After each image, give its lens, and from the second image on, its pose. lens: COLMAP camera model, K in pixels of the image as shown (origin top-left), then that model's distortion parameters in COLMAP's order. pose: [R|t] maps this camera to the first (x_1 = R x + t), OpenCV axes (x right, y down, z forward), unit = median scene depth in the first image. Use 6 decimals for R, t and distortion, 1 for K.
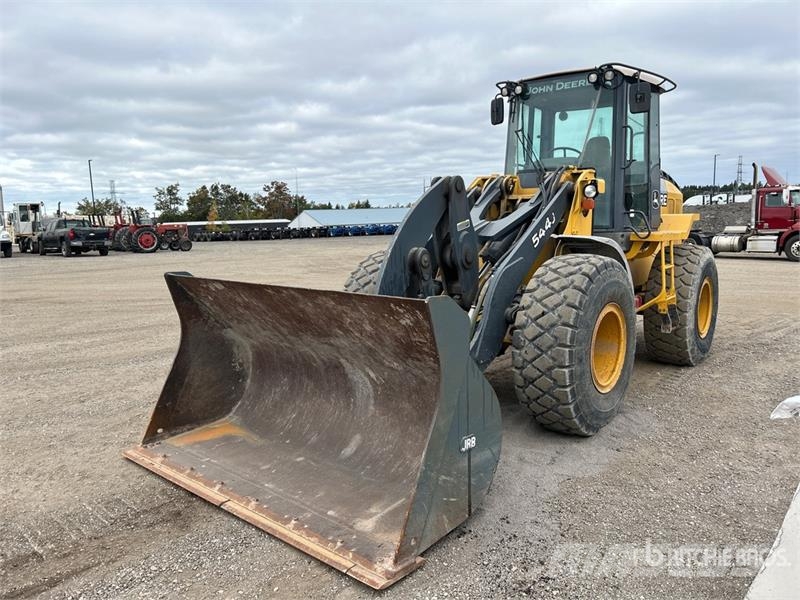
lens RADIAL K [[548.1, 0, 396.7], [0, 548.1, 296.5], [0, 0, 1]] dist [-0.000516, 0.000218]
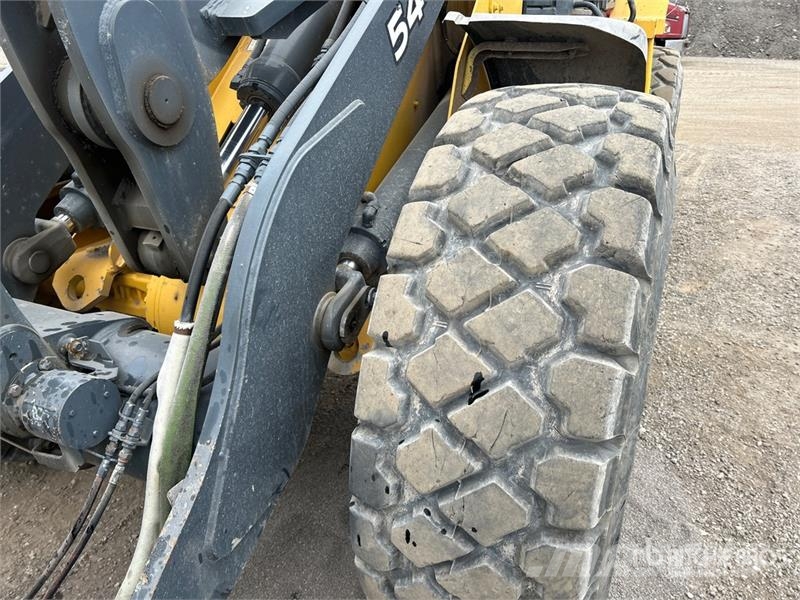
lens RADIAL K [[593.5, 0, 398.4], [0, 593.5, 299.9], [0, 0, 1]] dist [0.057889, -0.059885]
pose [[0.950686, -0.125629, 0.283573, 0.164749], [0.034767, 0.951696, 0.305066, -0.073716], [-0.308201, -0.280163, 0.909132, 0.764896]]
